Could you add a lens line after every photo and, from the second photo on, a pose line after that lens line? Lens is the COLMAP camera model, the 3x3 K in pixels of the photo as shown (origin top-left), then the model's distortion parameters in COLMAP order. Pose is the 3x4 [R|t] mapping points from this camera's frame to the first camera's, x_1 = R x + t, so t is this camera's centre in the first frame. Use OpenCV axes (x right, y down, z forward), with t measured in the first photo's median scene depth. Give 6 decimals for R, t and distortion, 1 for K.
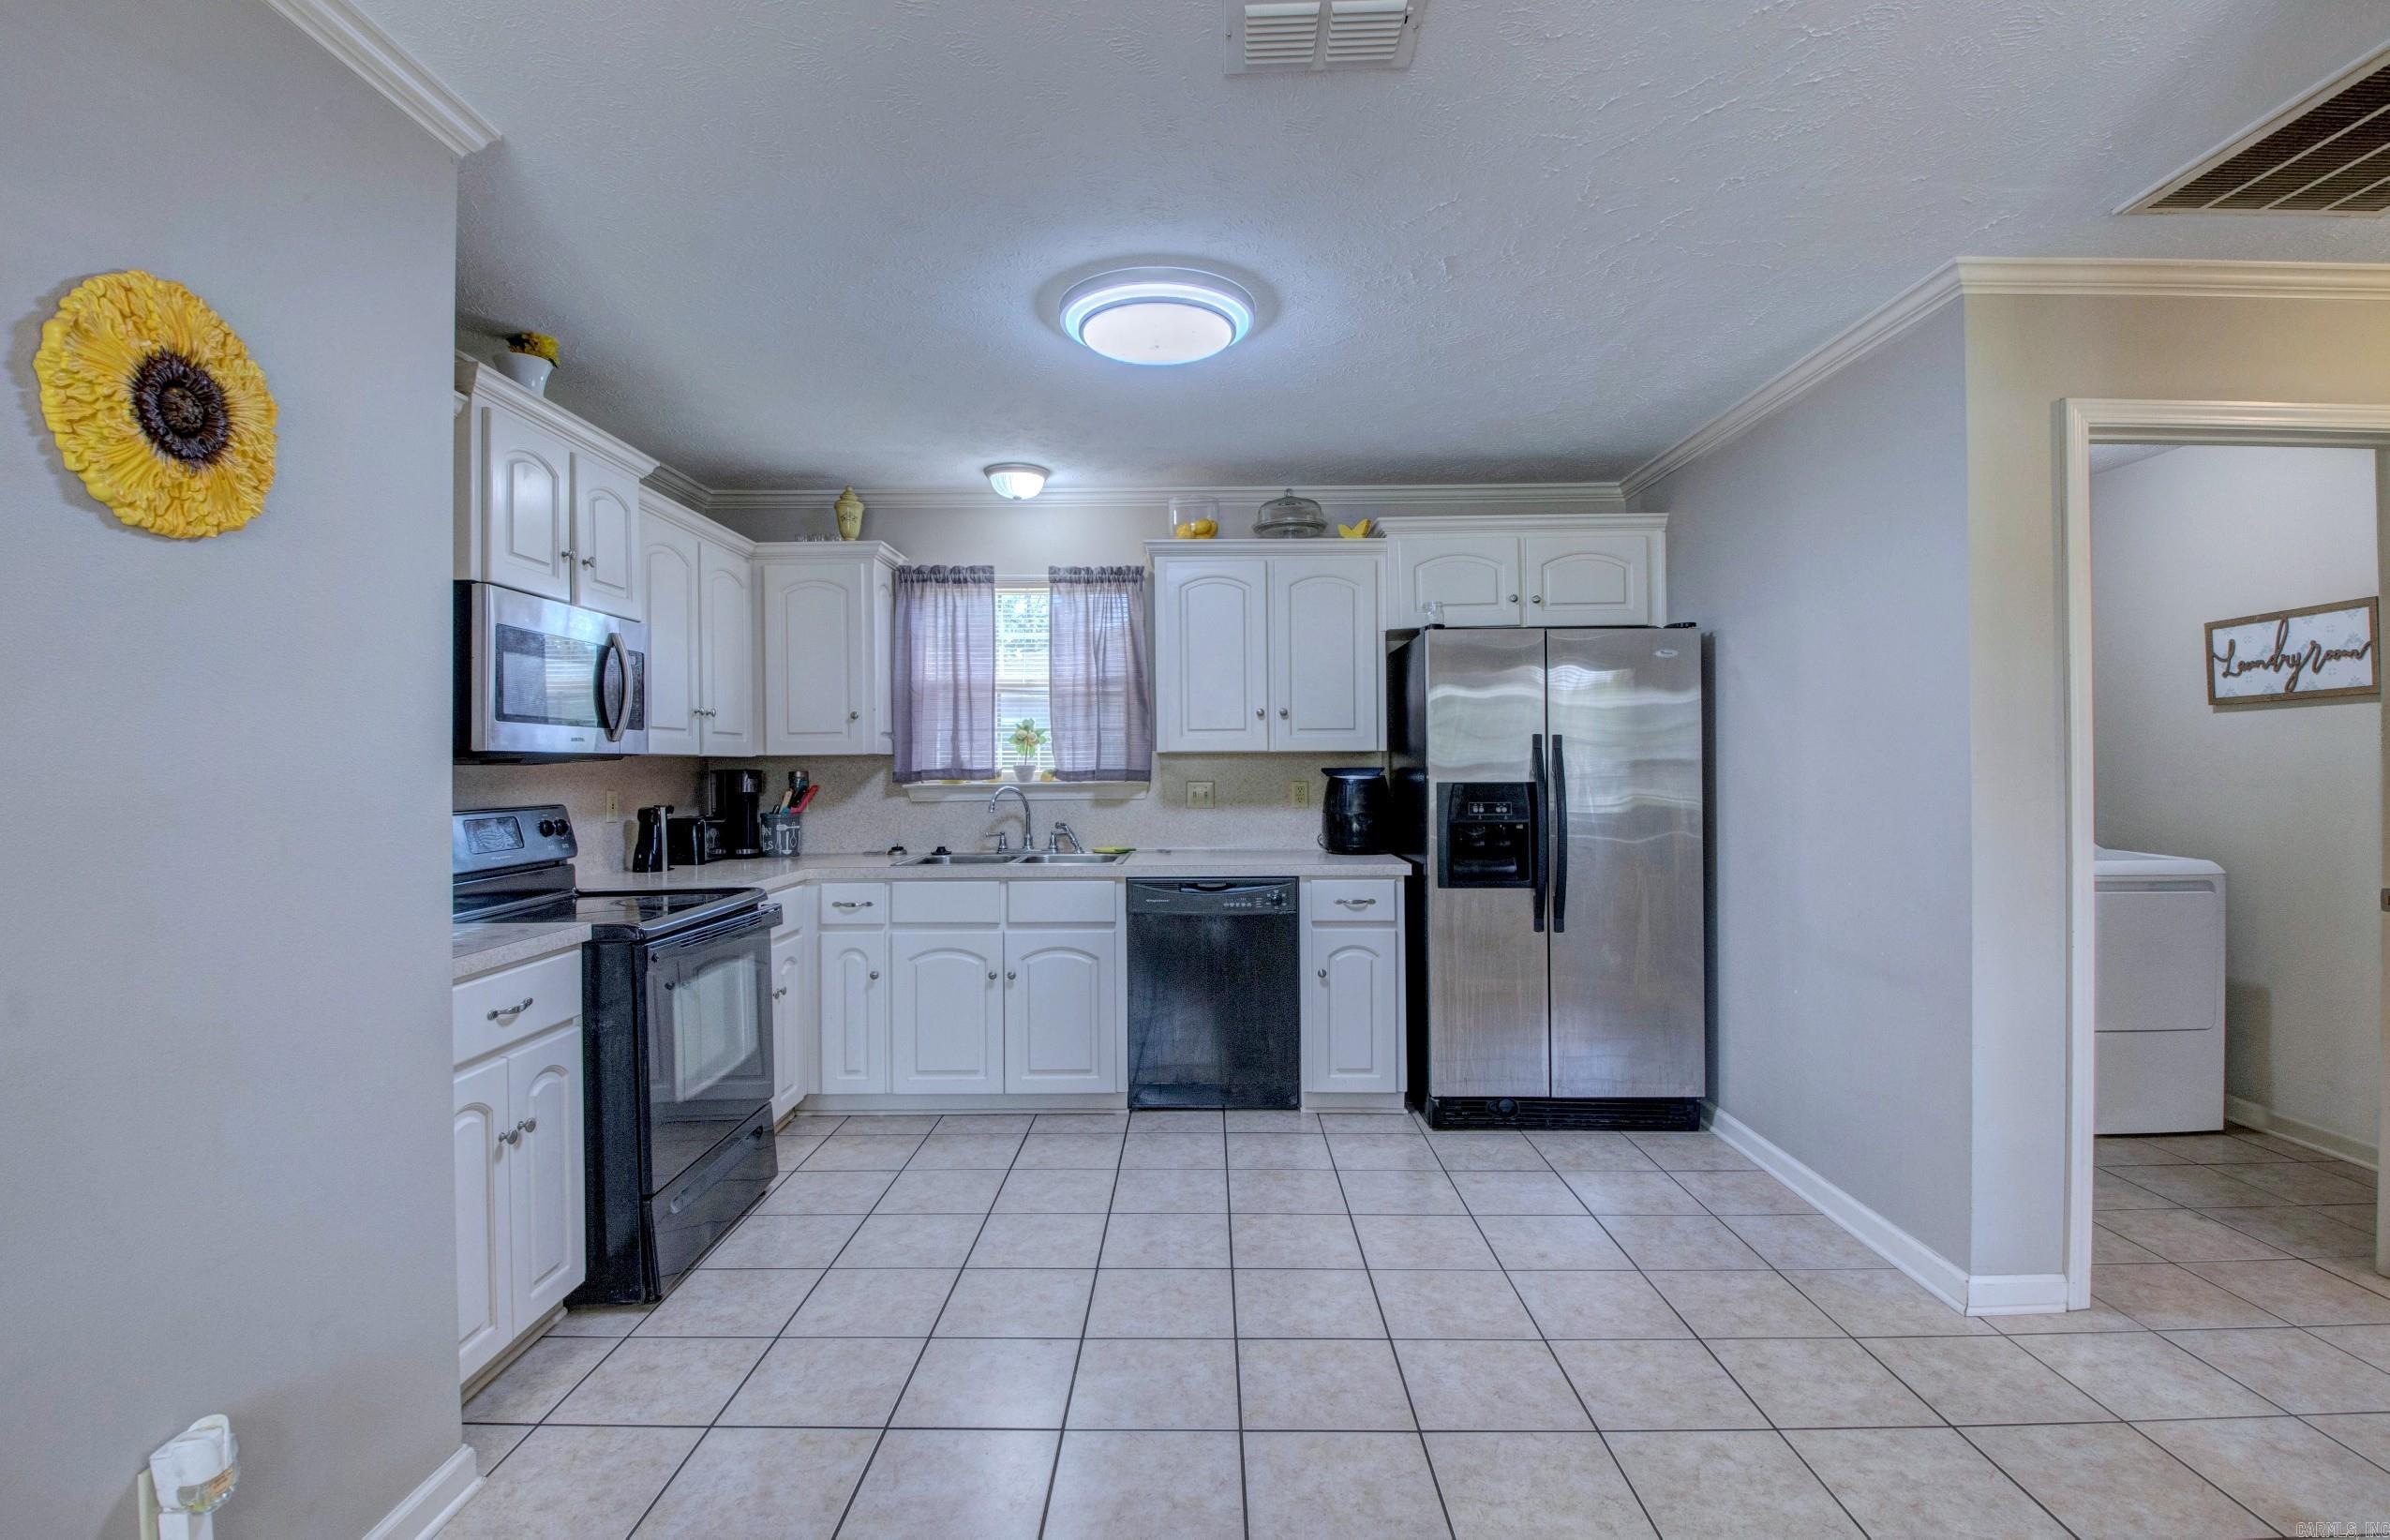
lens RADIAL K [[1113.8, 0, 1195.7], [0, 1113.8, 764.9], [0, 0, 1]] dist [0.035056, -0.030309]
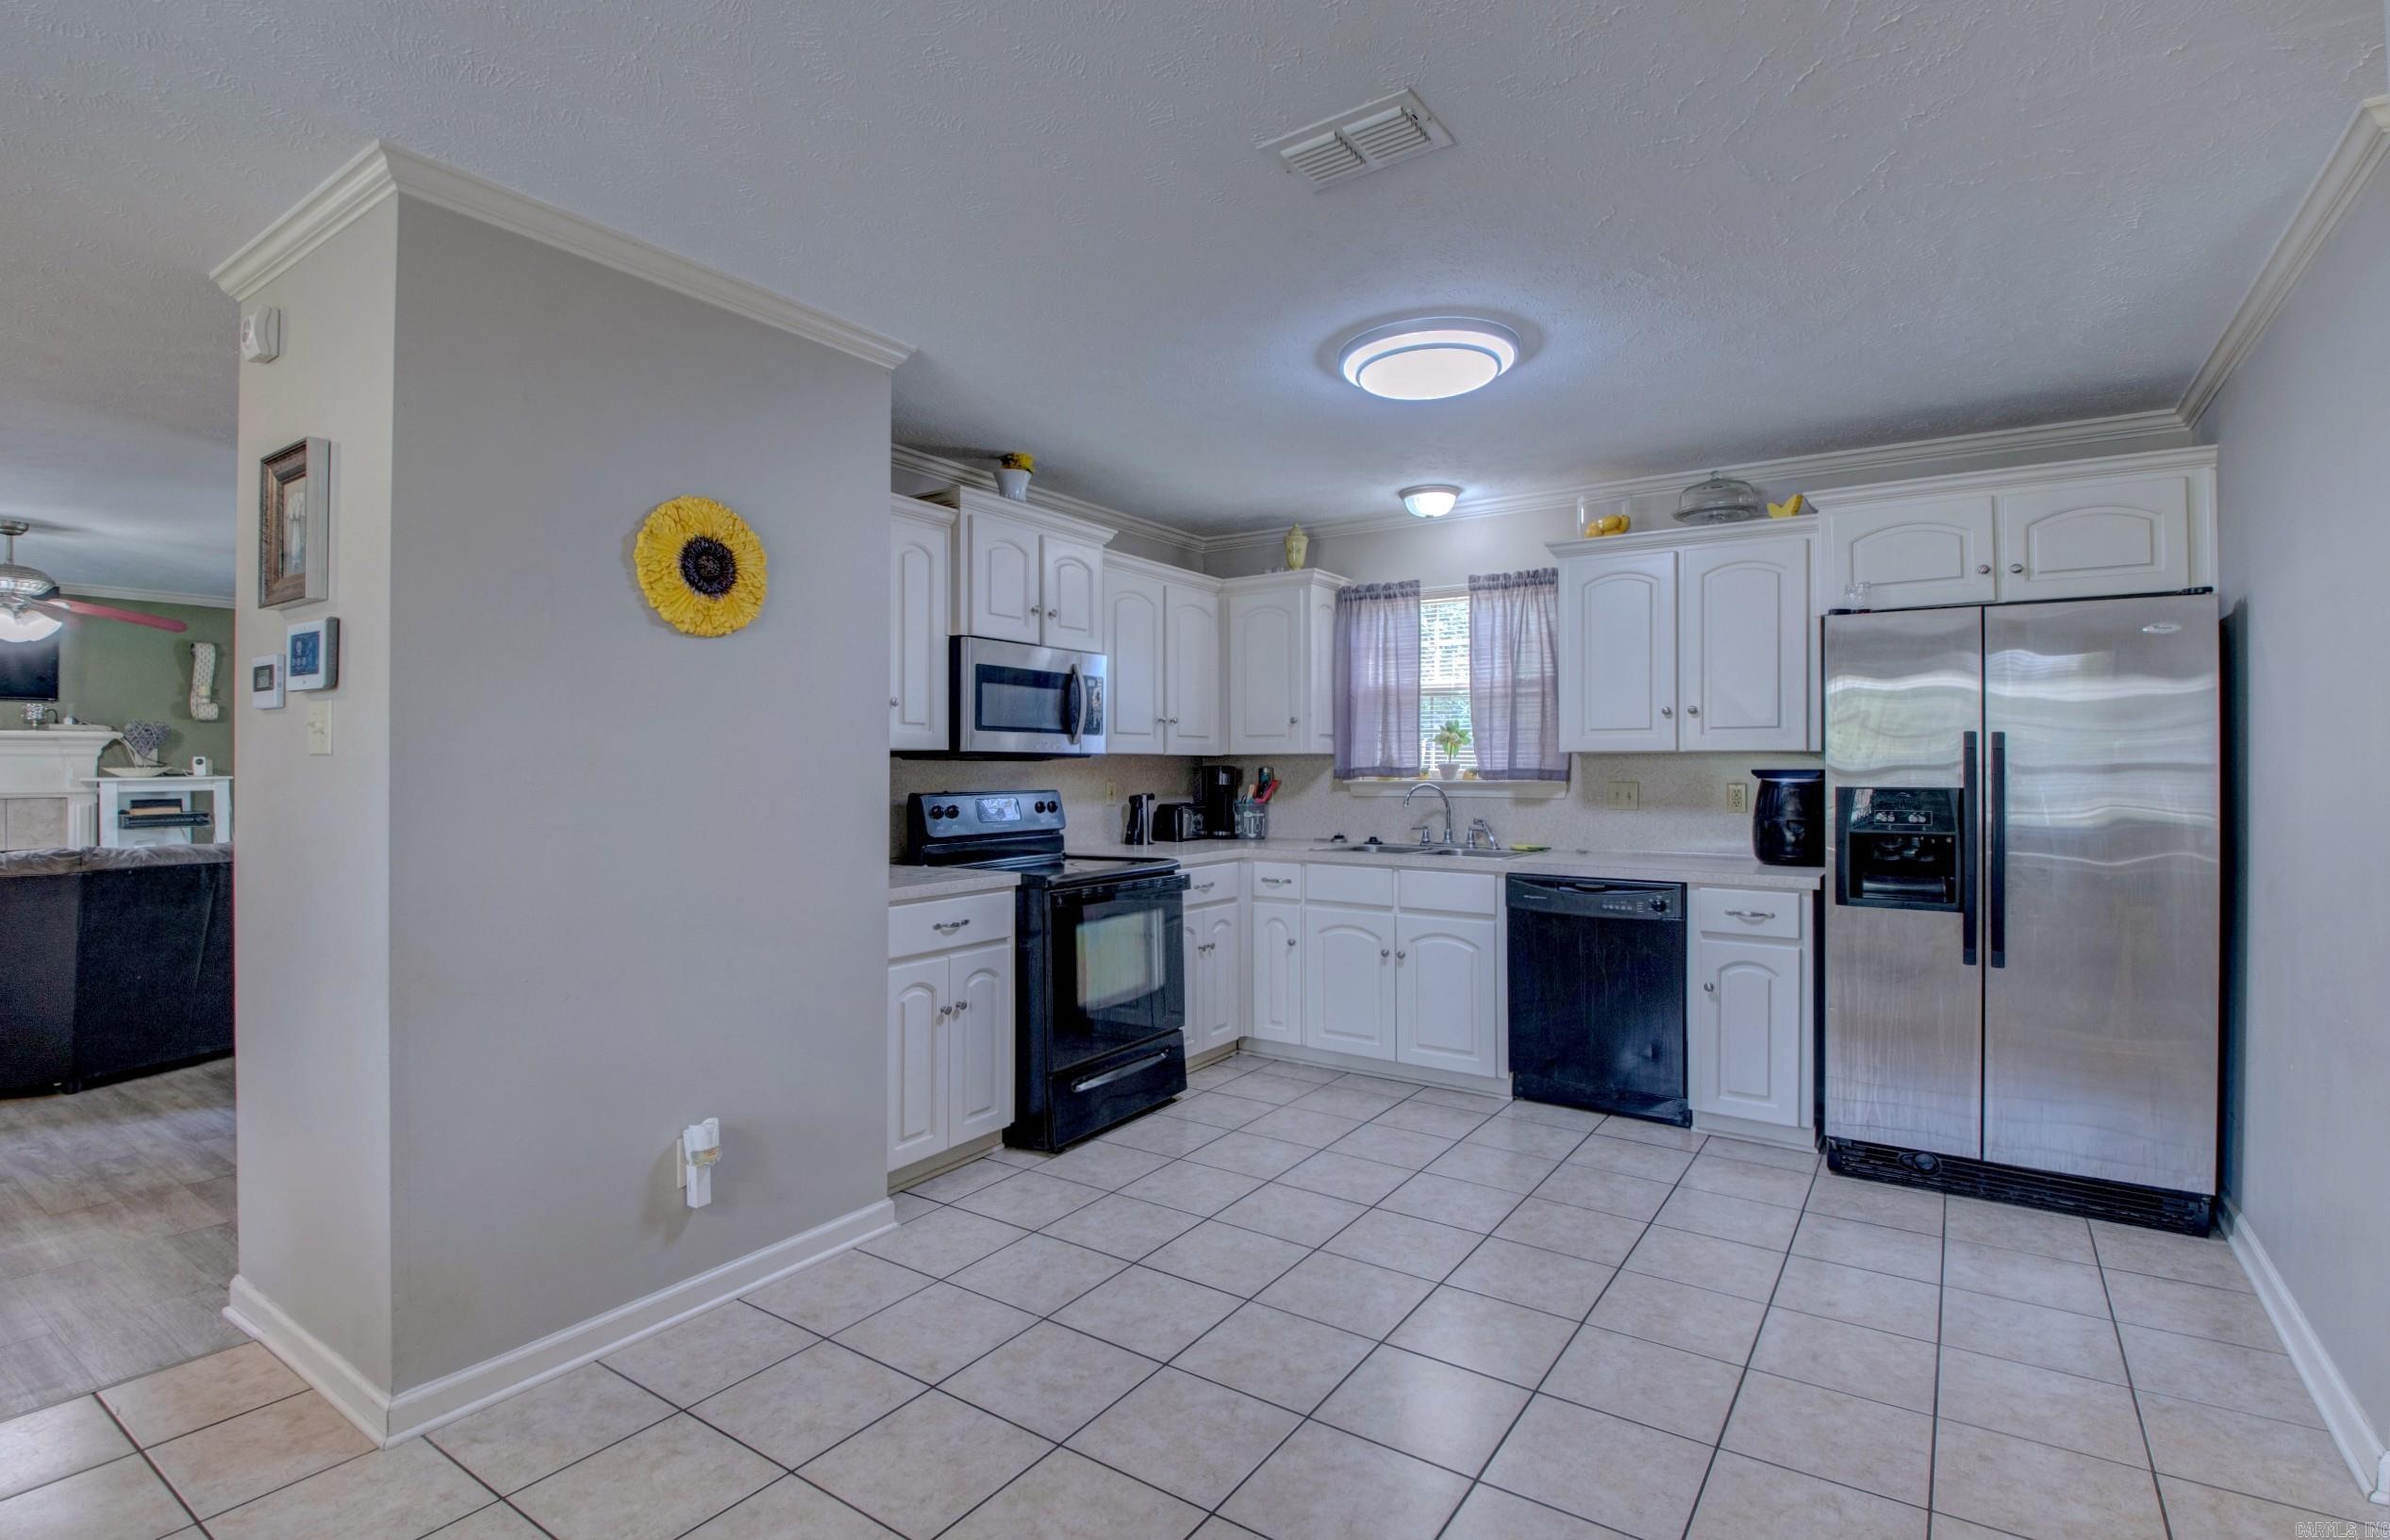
lens RADIAL K [[1124.8, 0, 1195.0], [0, 1124.8, 770.0], [0, 0, 1]] dist [0.020008, -0.024842]
pose [[0.834453, 0.010038, -0.550988, 0.287195], [-0.006468, 0.999944, 0.008423, -0.001785], [0.551042, -0.003465, 0.834471, -0.038333]]
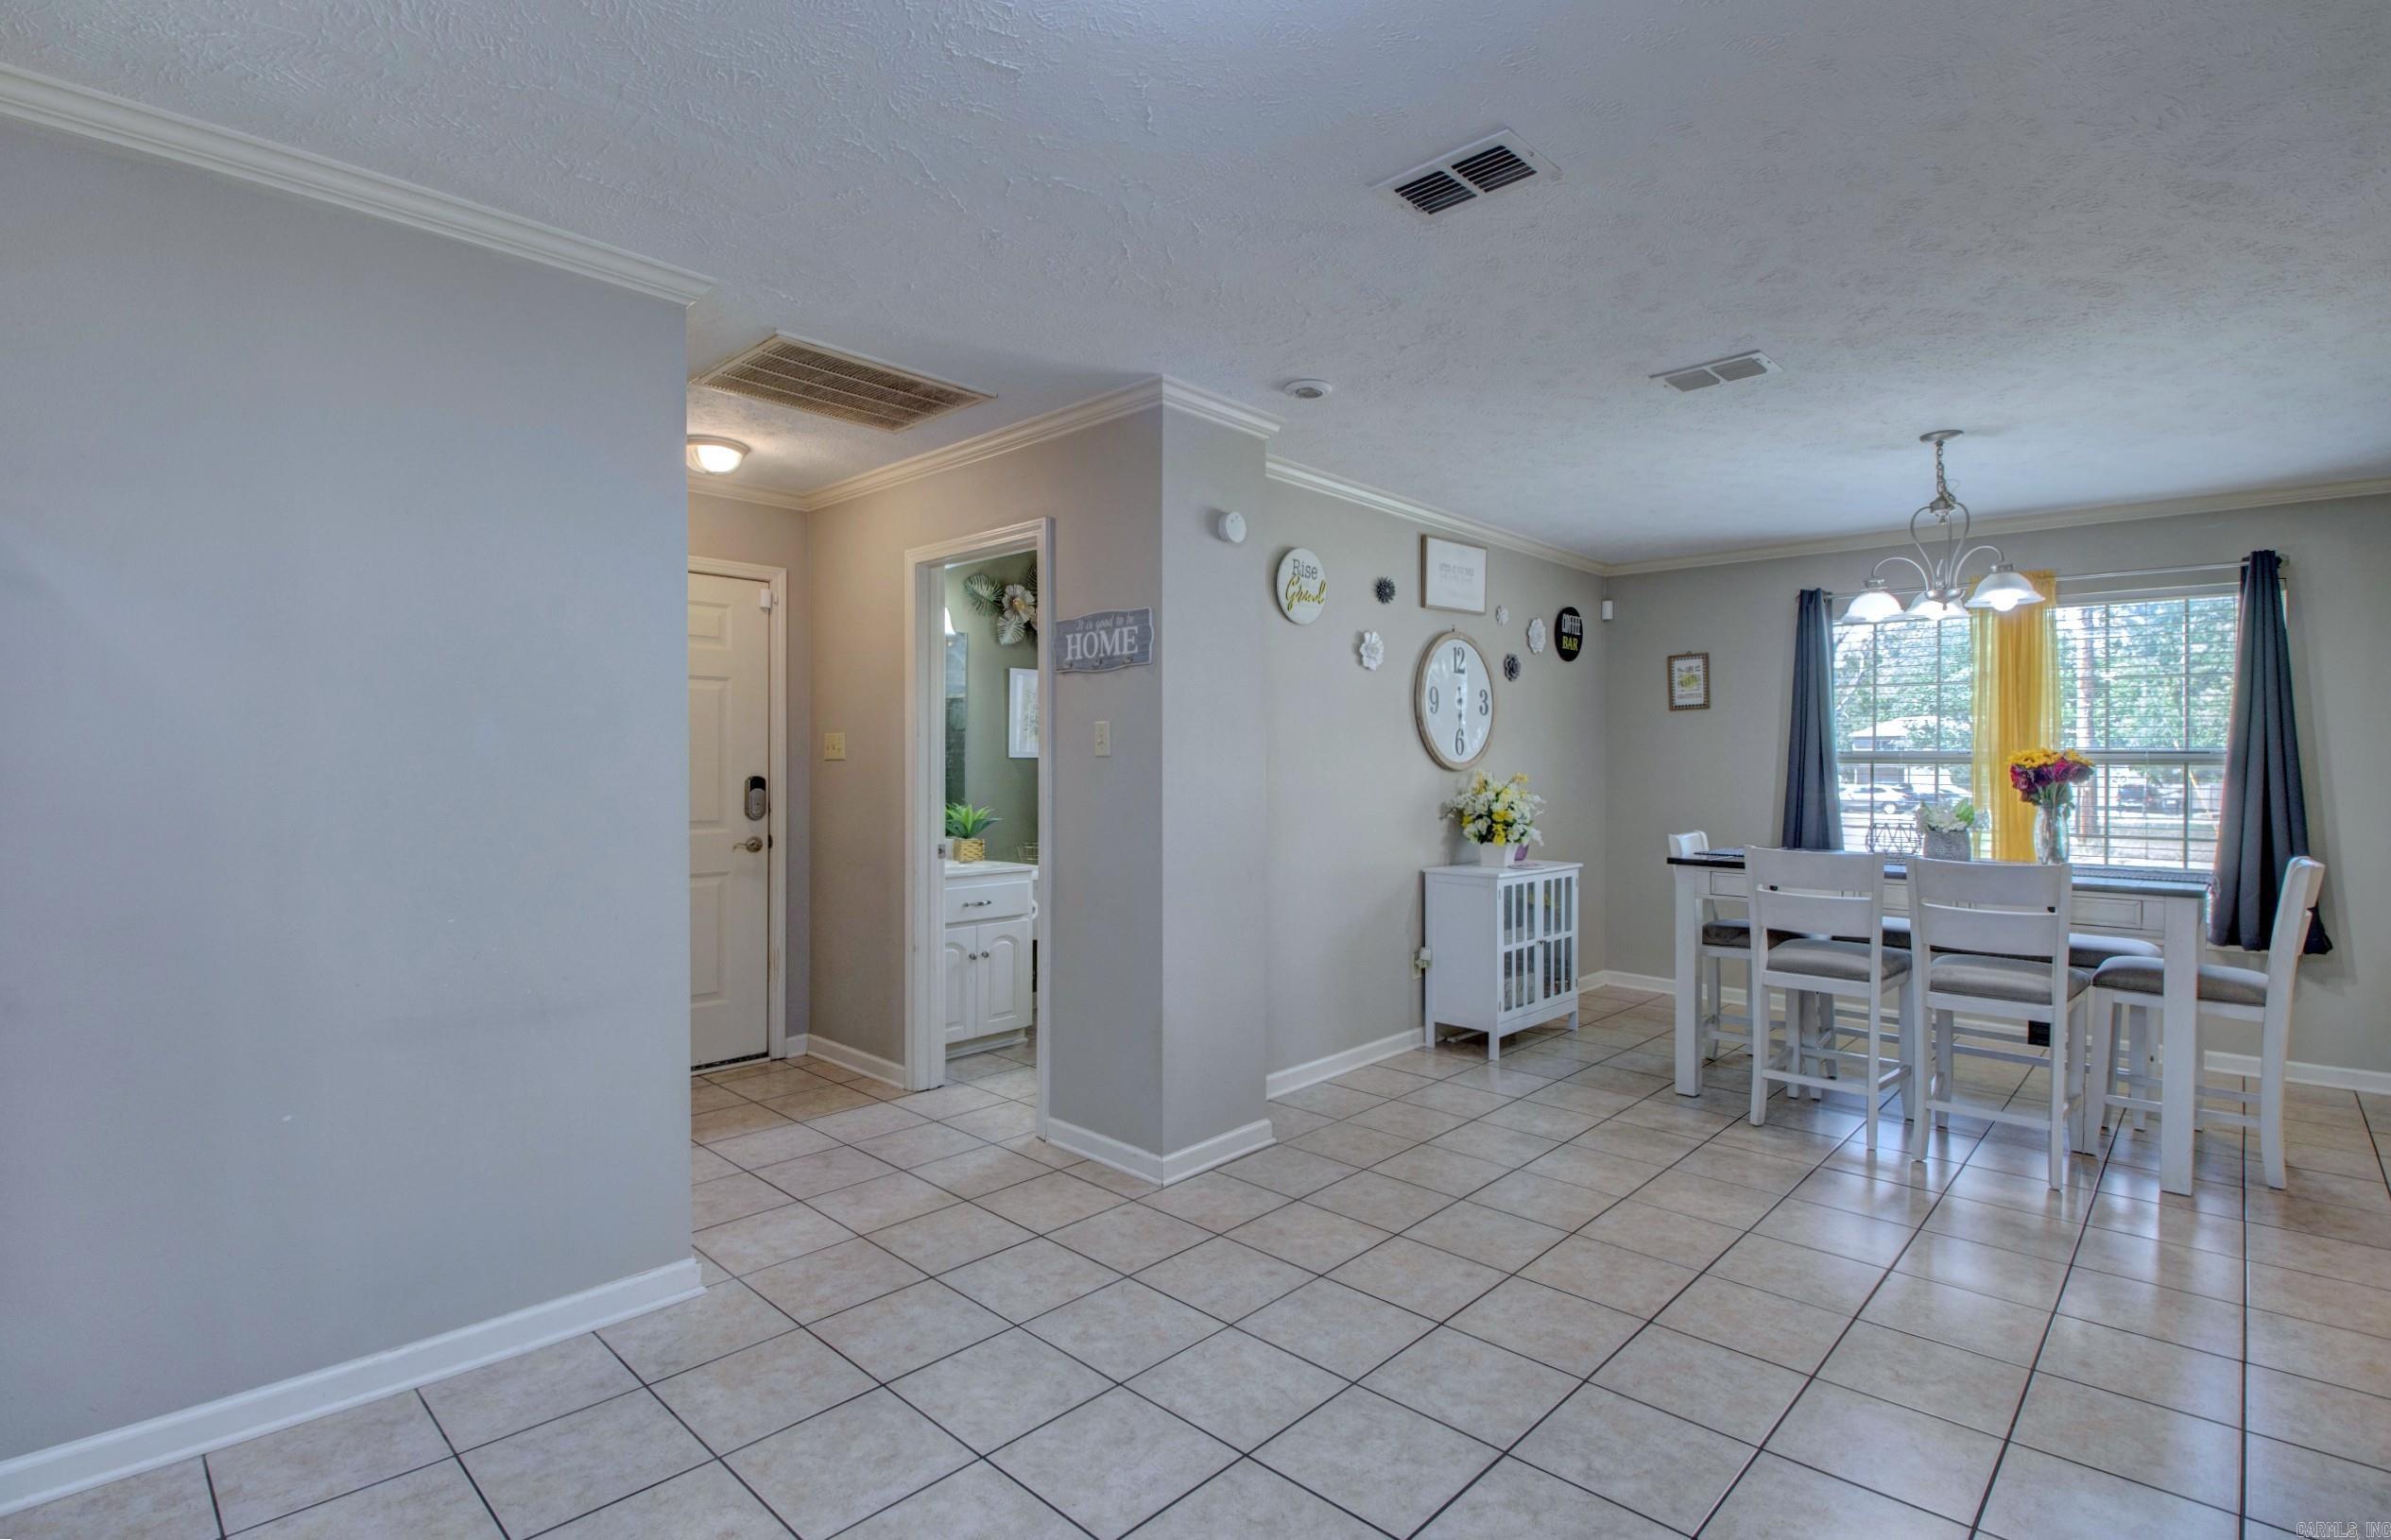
lens RADIAL K [[1125.2, 0, 1195.5], [0, 1125.2, 770.0], [0, 0, 1]] dist [0.020008, -0.024842]
pose [[-0.735267, -0.001645, 0.677776, -0.237859], [-0.005244, 0.999981, -0.003261, 0.004914], [-0.677758, -0.005952, -0.735261, 0.976473]]
